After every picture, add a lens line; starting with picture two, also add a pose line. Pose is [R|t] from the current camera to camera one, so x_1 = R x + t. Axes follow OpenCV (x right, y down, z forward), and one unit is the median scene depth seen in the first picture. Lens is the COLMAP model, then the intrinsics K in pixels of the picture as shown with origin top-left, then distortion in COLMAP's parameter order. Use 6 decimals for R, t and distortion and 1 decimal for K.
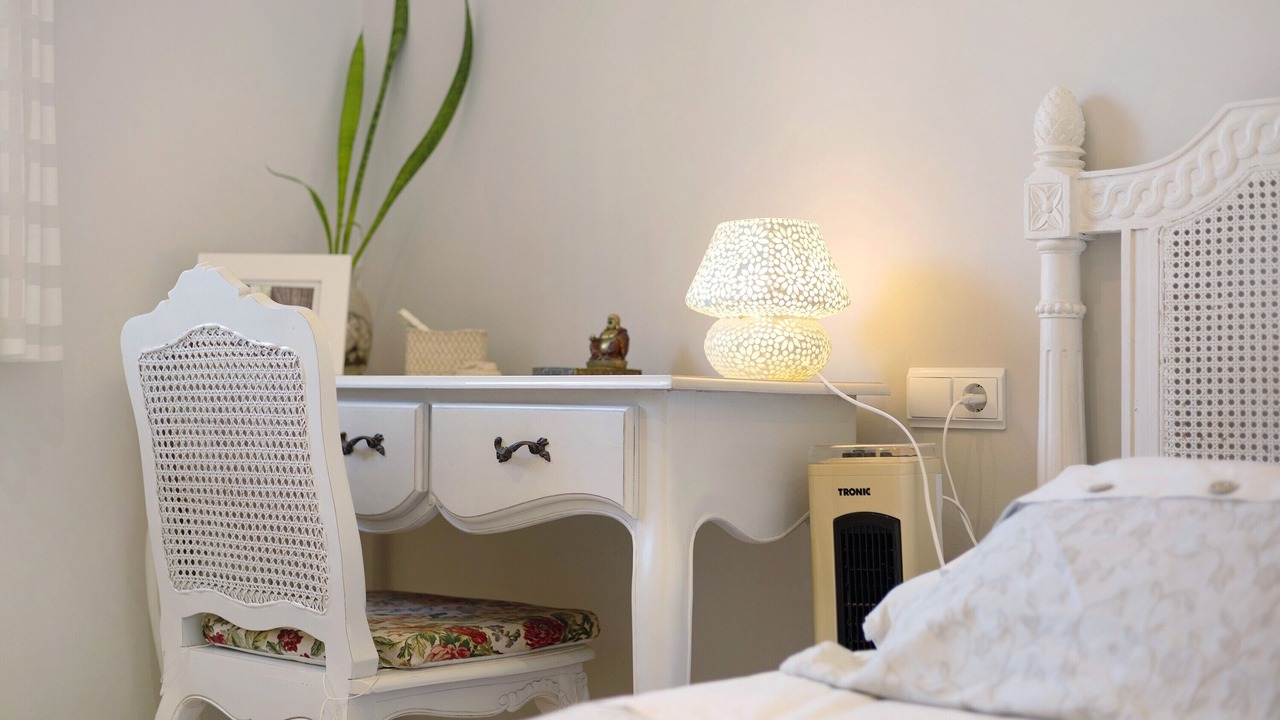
lens RADIAL K [[1800.8, 0, 641.9], [0, 1800.8, 361.1], [0, 0, 1]] dist [0.031218, 0.018871]
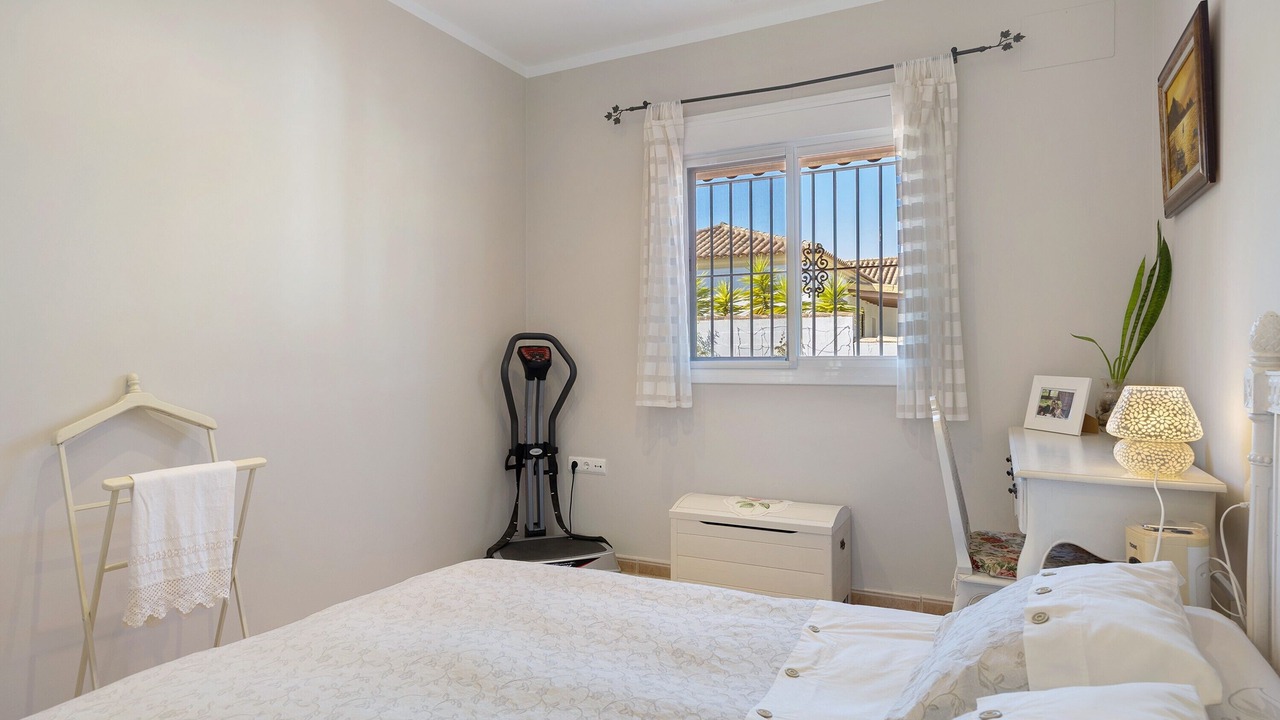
lens RADIAL K [[758.2, 0, 640.0], [0, 758.2, 360.0], [0, 0, 1]] dist [0.000721, 0.000469]
pose [[0.302684, -0.000126, -0.953091, 0.670443], [0.024981, 0.999657, 0.007802, -0.127645], [0.952764, -0.026171, 0.302583, 0.281220]]
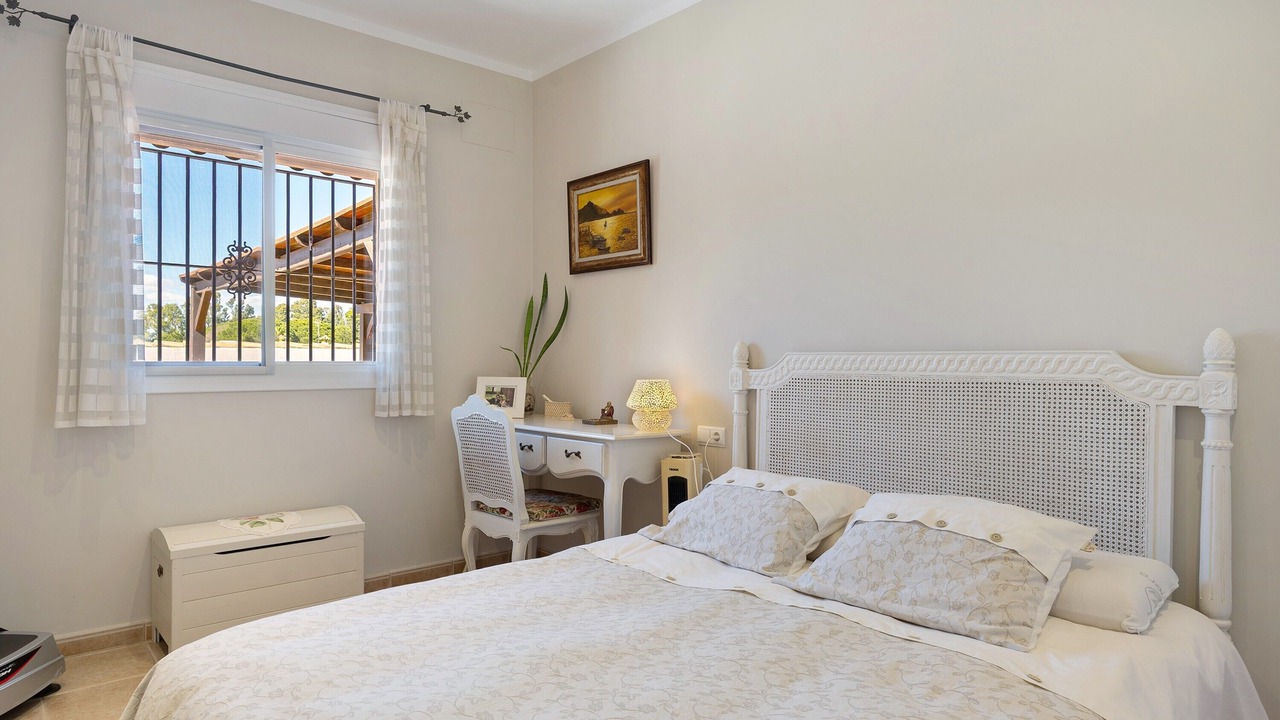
lens RADIAL K [[735.9, 0, 635.5], [0, 735.9, 377.8], [0, 0, 1]] dist [-0.001850, -0.001032]
pose [[0.998475, -0.000532, -0.055211, 0.116444], [0.002925, 0.999060, 0.043257, -0.141974], [0.055136, -0.043353, 0.997537, -0.295633]]
